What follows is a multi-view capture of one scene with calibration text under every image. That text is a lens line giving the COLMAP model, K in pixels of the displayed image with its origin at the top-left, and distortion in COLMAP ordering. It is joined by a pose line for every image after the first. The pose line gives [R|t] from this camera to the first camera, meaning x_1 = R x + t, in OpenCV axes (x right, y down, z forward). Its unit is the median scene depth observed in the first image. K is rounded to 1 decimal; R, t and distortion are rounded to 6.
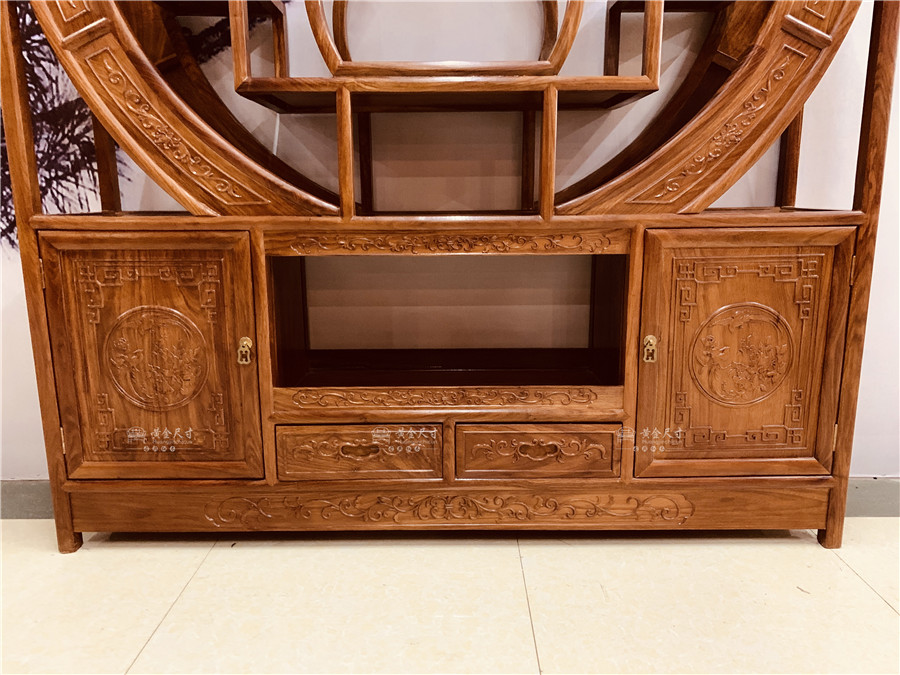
lens RADIAL K [[695.6, 0, 452.1], [0, 695.6, 330.3], [0, 0, 1]] dist [0.016463, -0.012591]
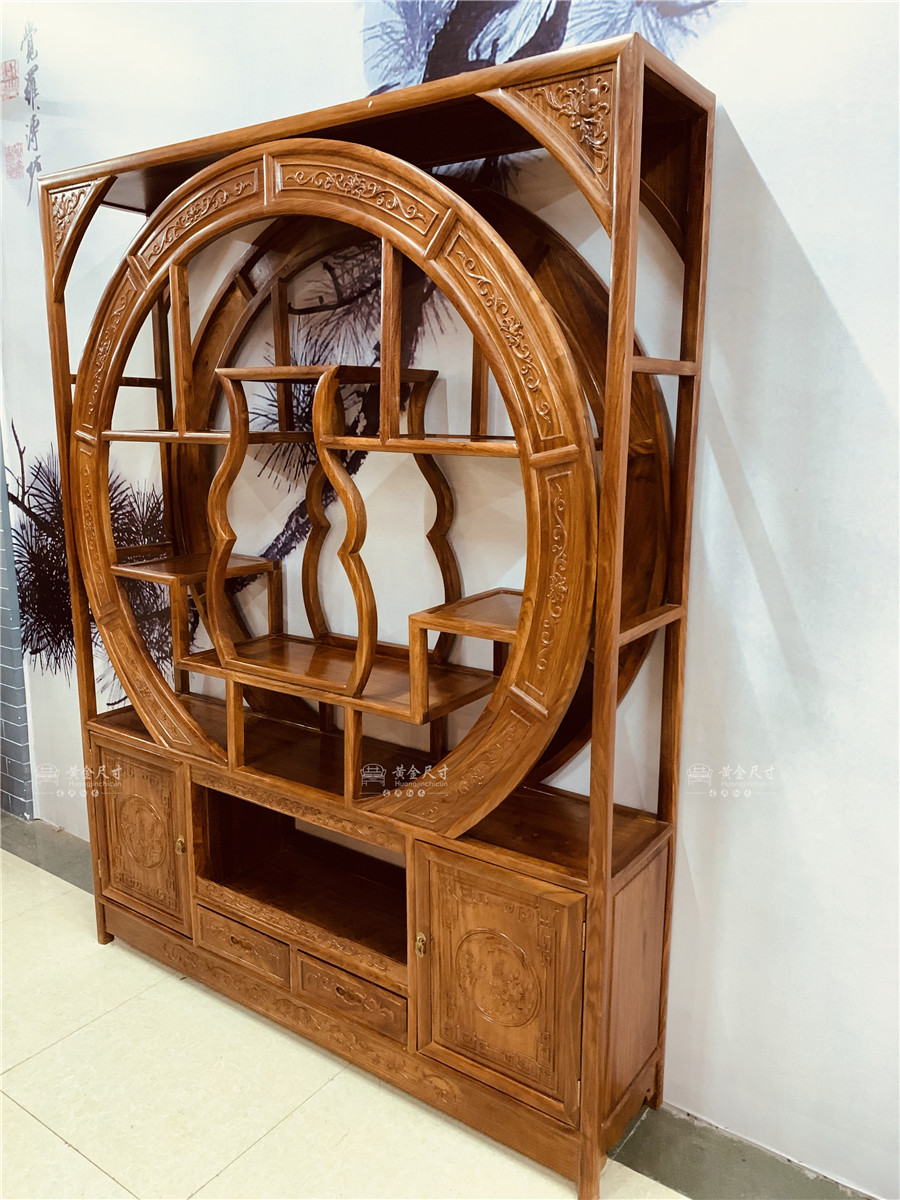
lens RADIAL K [[927.5, 0, 449.9], [0, 927.5, 593.6], [0, 0, 1]] dist [0.016463, -0.012591]
pose [[0.816114, 0.118905, -0.565526, 1.052767], [-0.121464, 0.992037, 0.033297, -0.558359], [0.564982, 0.041517, 0.824058, -0.195831]]
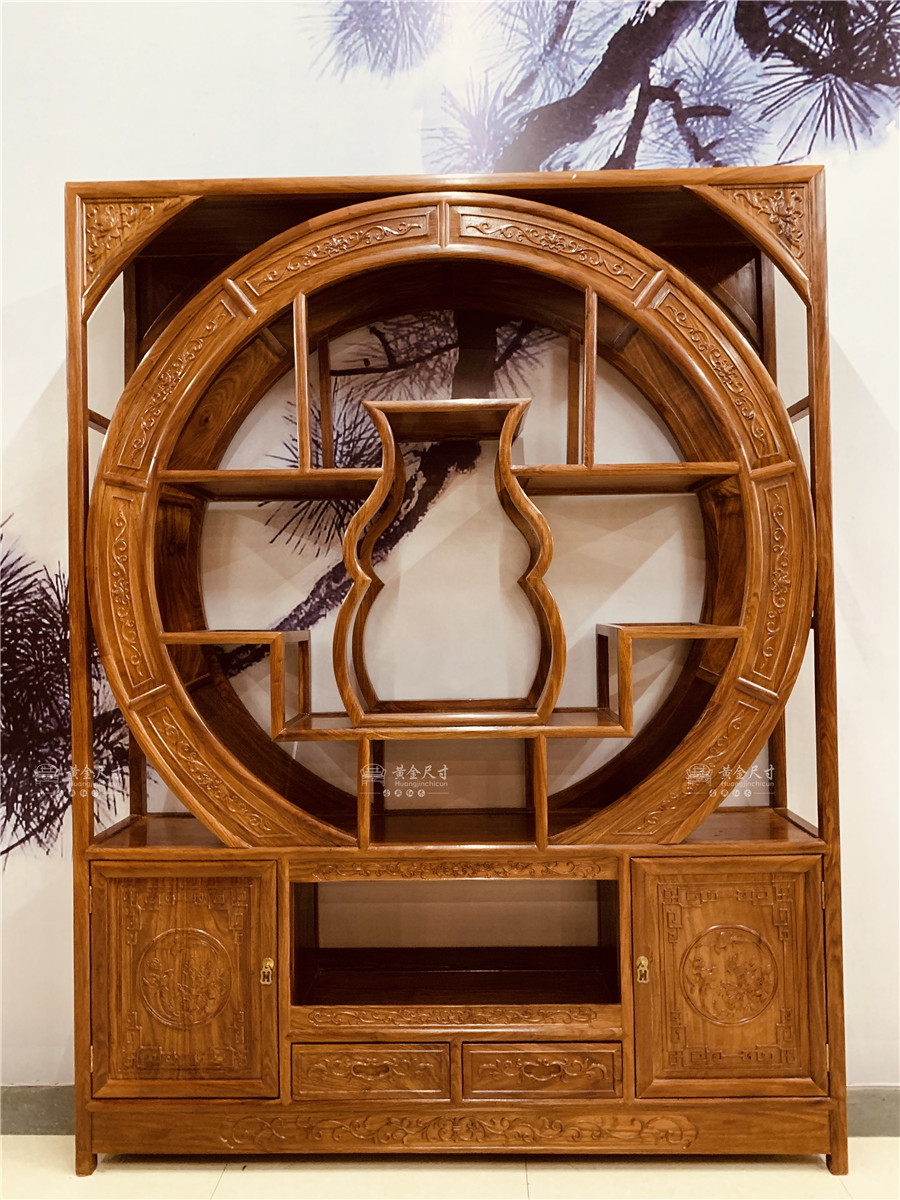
lens RADIAL K [[927.5, 0, 450.1], [0, 927.5, 596.3], [0, 0, 1]] dist [0.016463, -0.012591]
pose [[0.999645, -0.010019, -0.024707, 0.027963], [0.004553, 0.977246, -0.212062, -0.226337], [0.026270, 0.211874, 0.976944, -0.516183]]
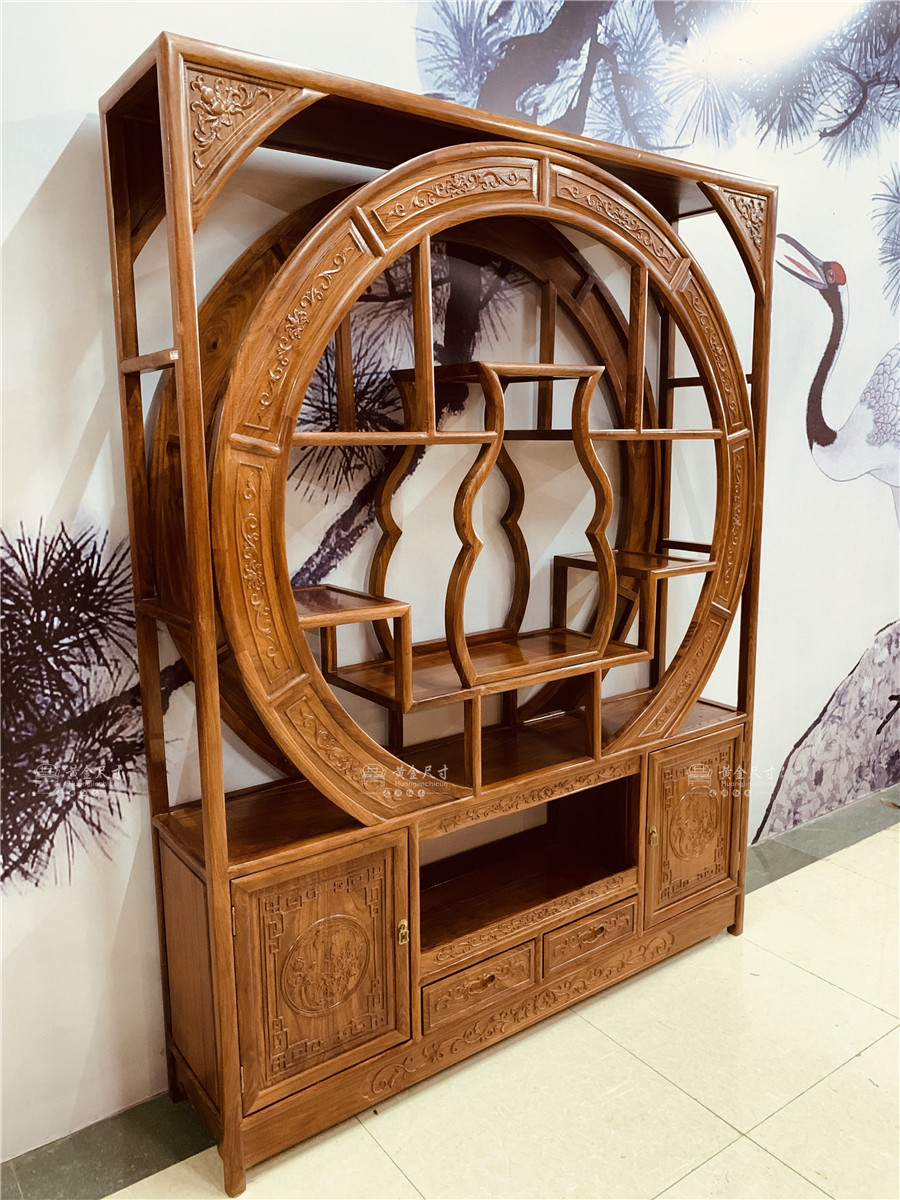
lens RADIAL K [[927.5, 0, 455.7], [0, 927.5, 591.5], [0, 0, 1]] dist [0.016463, -0.012591]
pose [[0.805707, -0.103485, 0.583205, -1.008179], [0.120967, 0.992616, 0.009014, -0.497042], [-0.579831, 0.063286, 0.812275, -0.273820]]
